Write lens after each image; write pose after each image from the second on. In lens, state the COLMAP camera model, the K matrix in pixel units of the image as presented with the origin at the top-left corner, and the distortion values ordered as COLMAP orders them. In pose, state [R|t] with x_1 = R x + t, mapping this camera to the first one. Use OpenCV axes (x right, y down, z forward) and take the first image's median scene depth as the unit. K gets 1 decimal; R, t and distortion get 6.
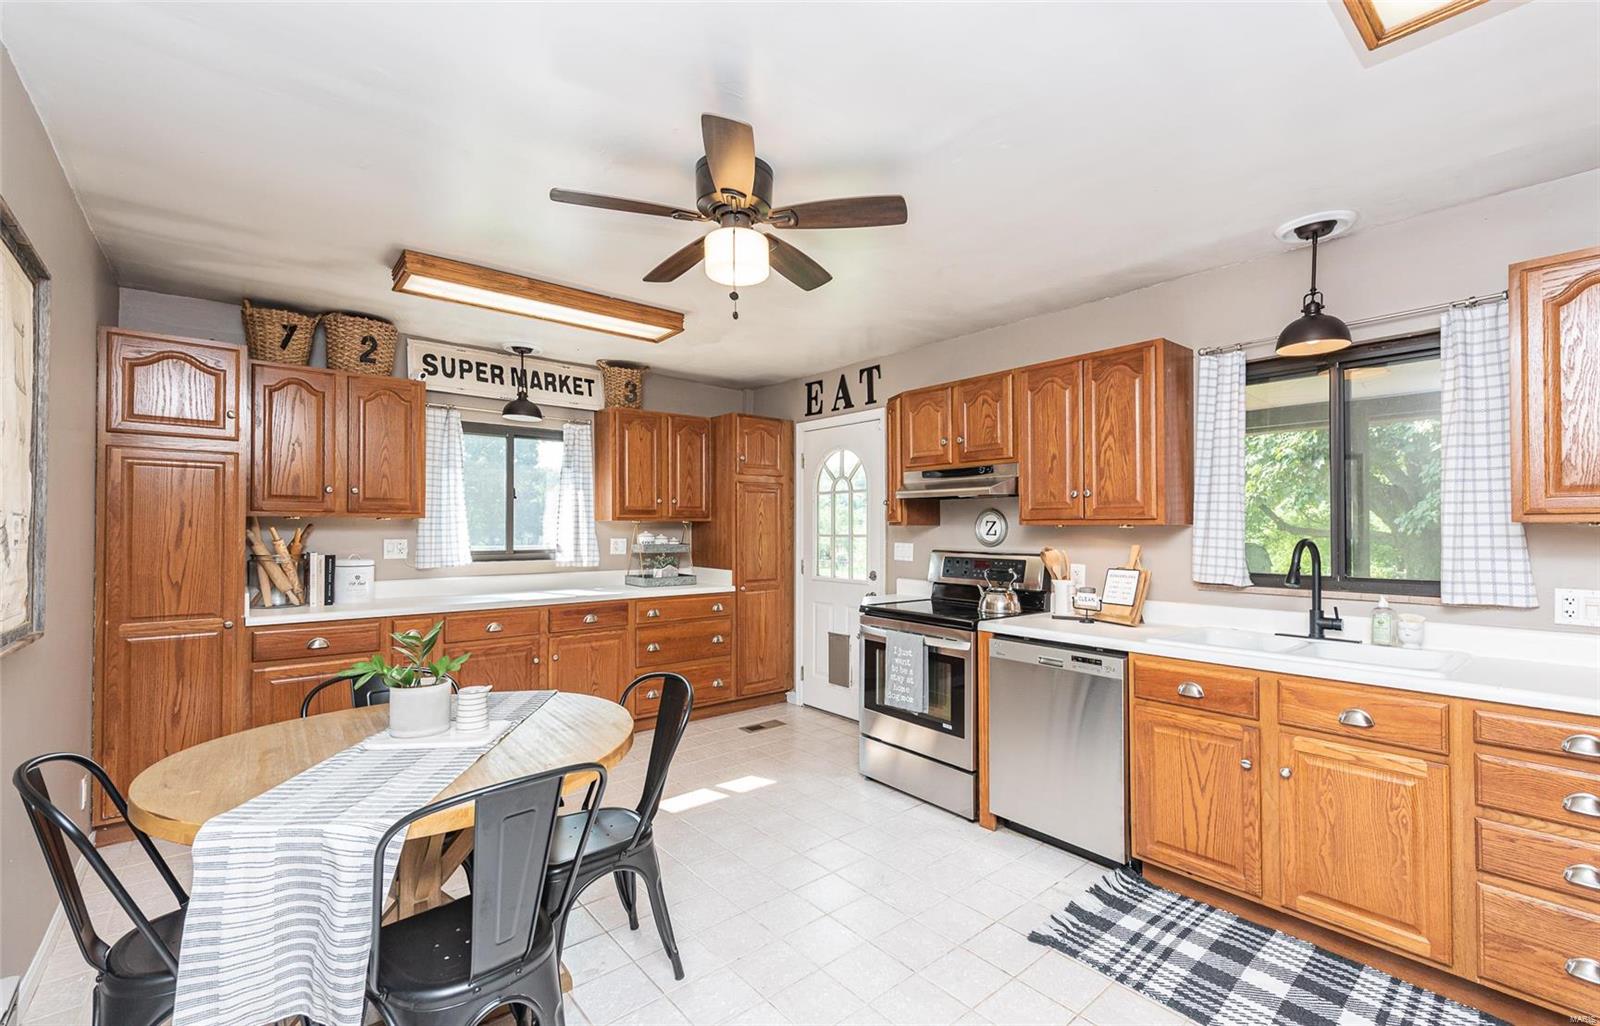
lens RADIAL K [[690.5, 0, 834.5], [0, 690.5, 522.4], [0, 0, 1]] dist [0.012520, -0.010047]
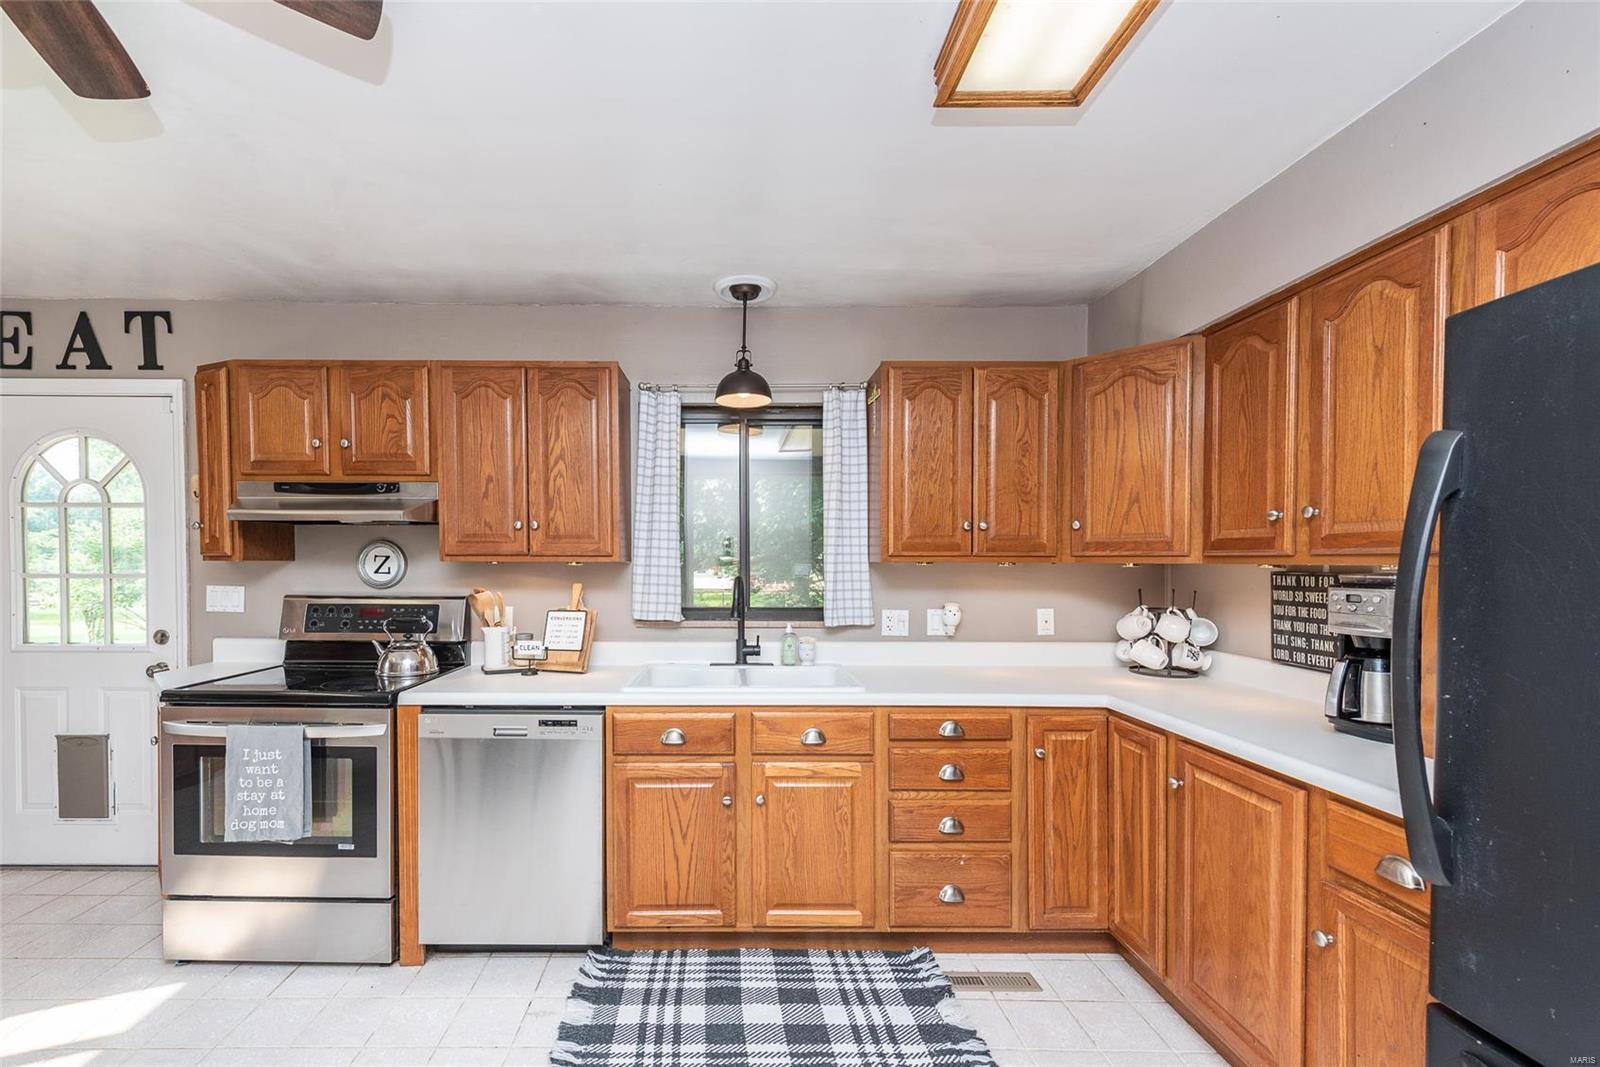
lens RADIAL K [[647.9, 0, 736.9], [0, 647.9, 571.2], [0, 0, 1]] dist [0.008380, -0.000427]
pose [[0.652652, -0.011852, 0.757565, -0.082445], [-0.008723, 0.999694, 0.023155, -0.005684], [-0.757608, -0.021721, 0.652349, 0.290792]]
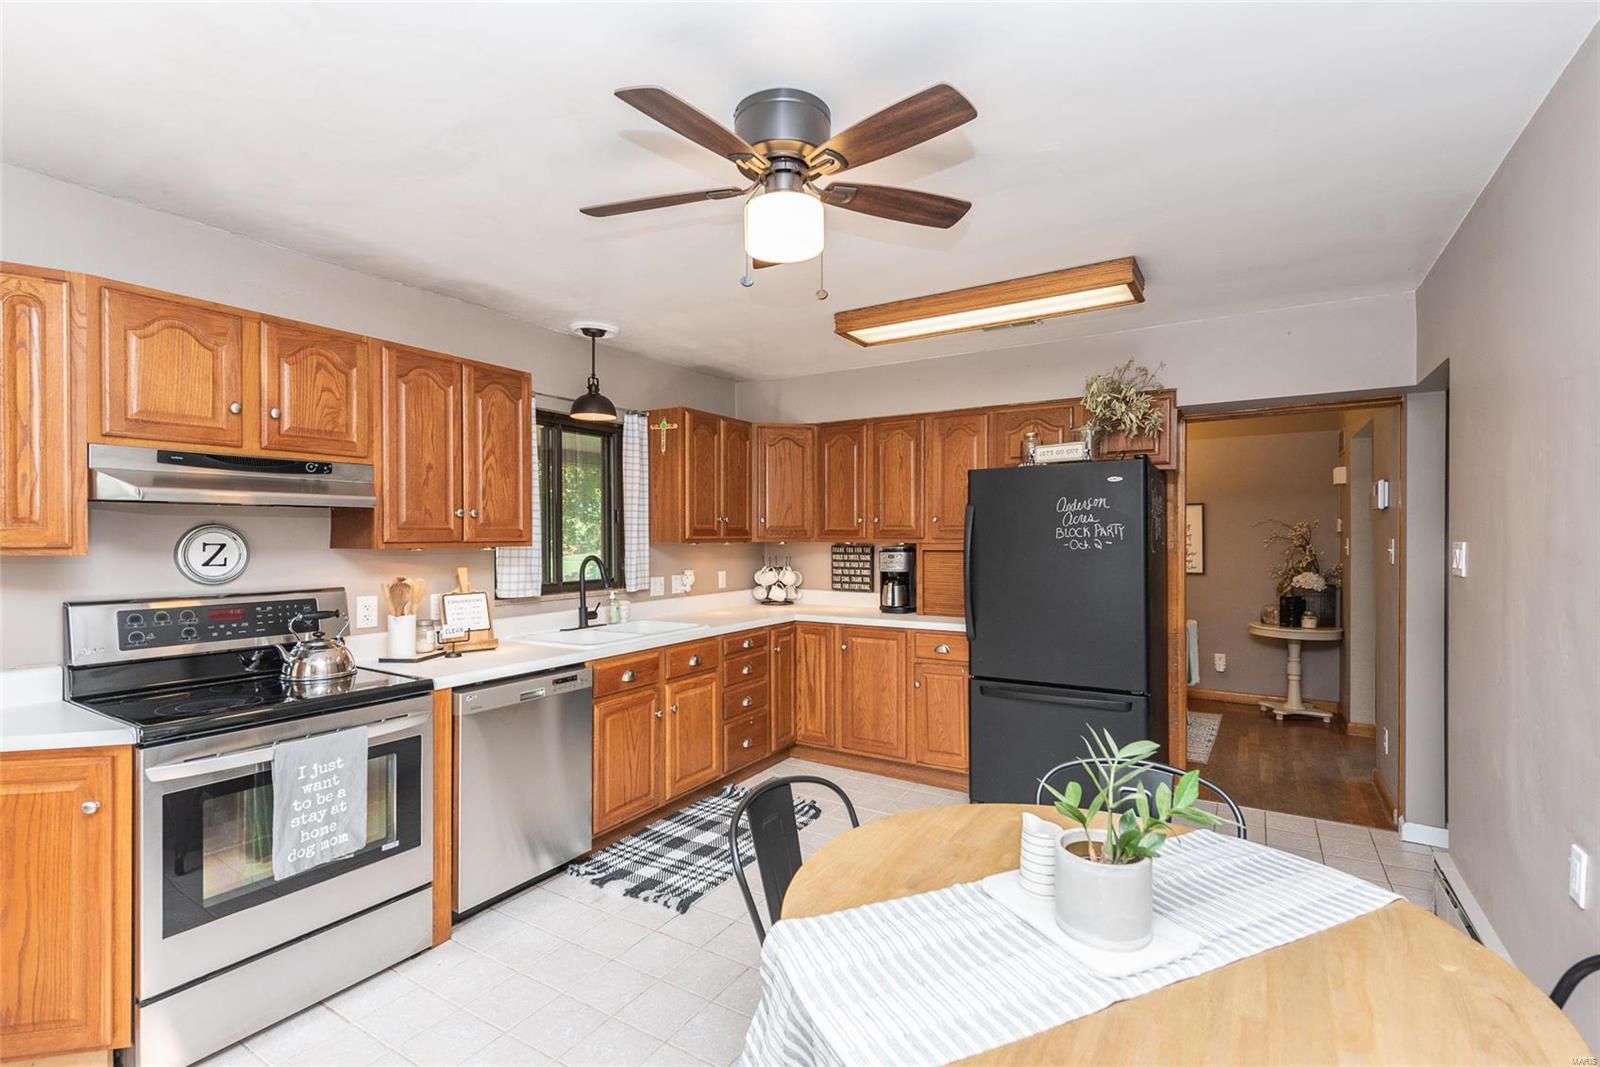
lens RADIAL K [[708.2, 0, 800.0], [0, 708.2, 533.5], [0, 0, 1]] dist [0.000190, -0.000034]
pose [[-0.296983, -0.001166, 0.954882, -0.676683], [-0.008800, 0.999960, -0.001516, -0.018160], [-0.954842, -0.008854, -0.296981, 0.888179]]
